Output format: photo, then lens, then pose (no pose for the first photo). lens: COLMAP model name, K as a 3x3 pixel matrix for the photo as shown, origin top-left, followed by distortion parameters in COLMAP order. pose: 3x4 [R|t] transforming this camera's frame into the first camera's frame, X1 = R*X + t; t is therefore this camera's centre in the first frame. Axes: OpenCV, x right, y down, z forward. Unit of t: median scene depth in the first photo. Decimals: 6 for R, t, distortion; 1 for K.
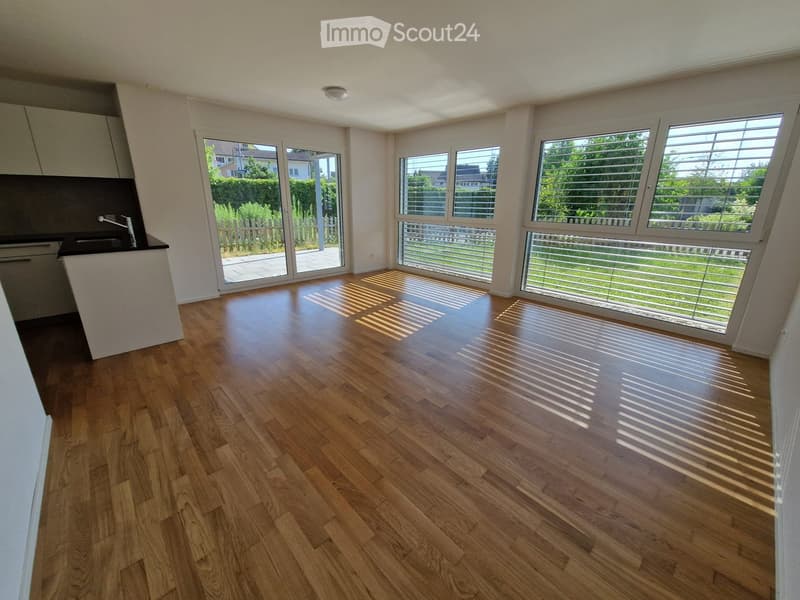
lens RADIAL K [[324.7, 0, 400.9], [0, 324.7, 295.9], [0, 0, 1]] dist [0.001615, -0.000779]
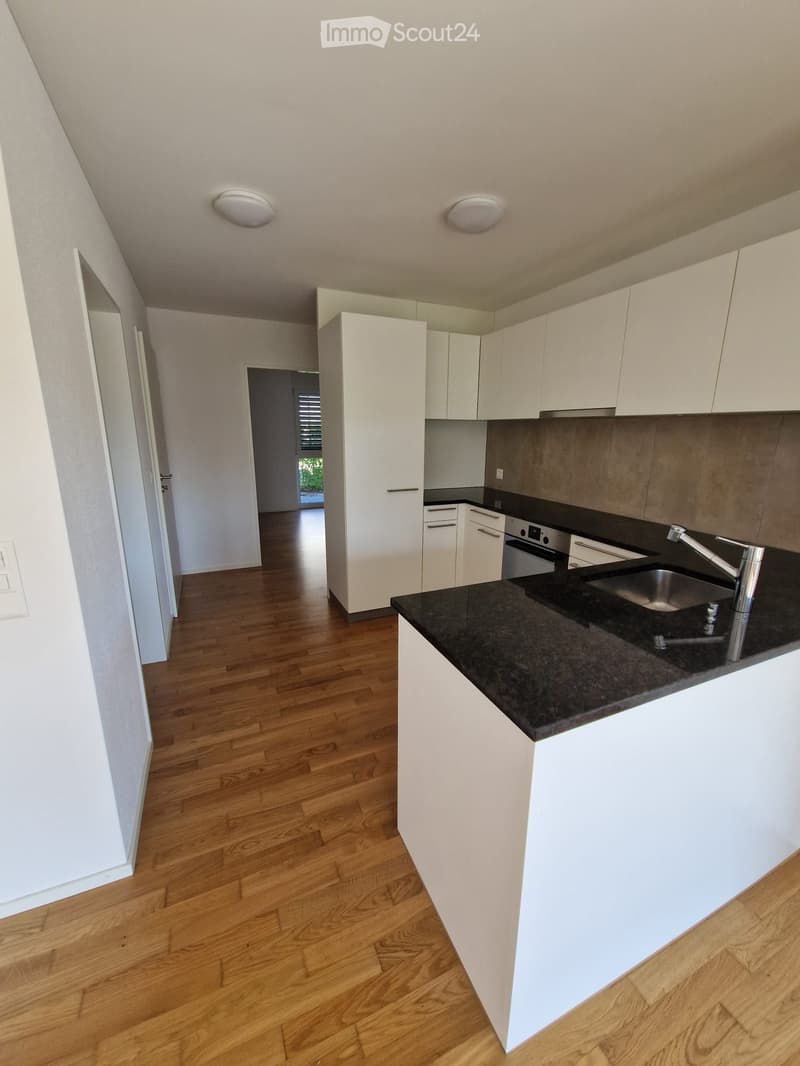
lens RADIAL K [[432.7, 0, 403.6], [0, 432.7, 534.9], [0, 0, 1]] dist [0.001615, -0.000779]
pose [[-0.327630, 0.212176, -0.920674, -0.389309], [-0.279069, 0.909247, 0.308852, -0.275512], [0.902651, 0.358121, -0.238684, 0.793002]]
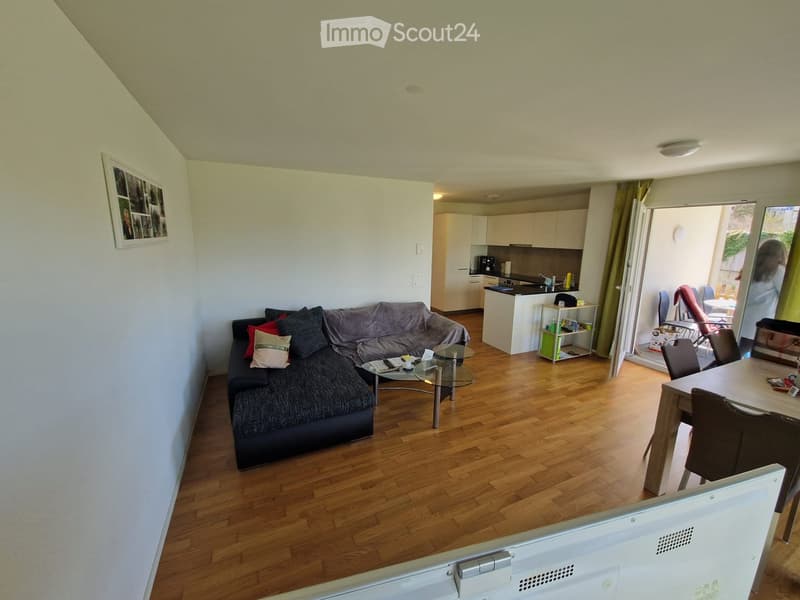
lens RADIAL K [[320.3, 0, 400.0], [0, 320.3, 300.0], [0, 0, 1]] dist [0.002093, -0.004485]
pose [[-0.316404, 0.168318, -0.933573, 0.764708], [-0.287912, 0.920672, 0.263571, -0.315343], [0.903878, 0.352181, -0.242843, 0.736665]]
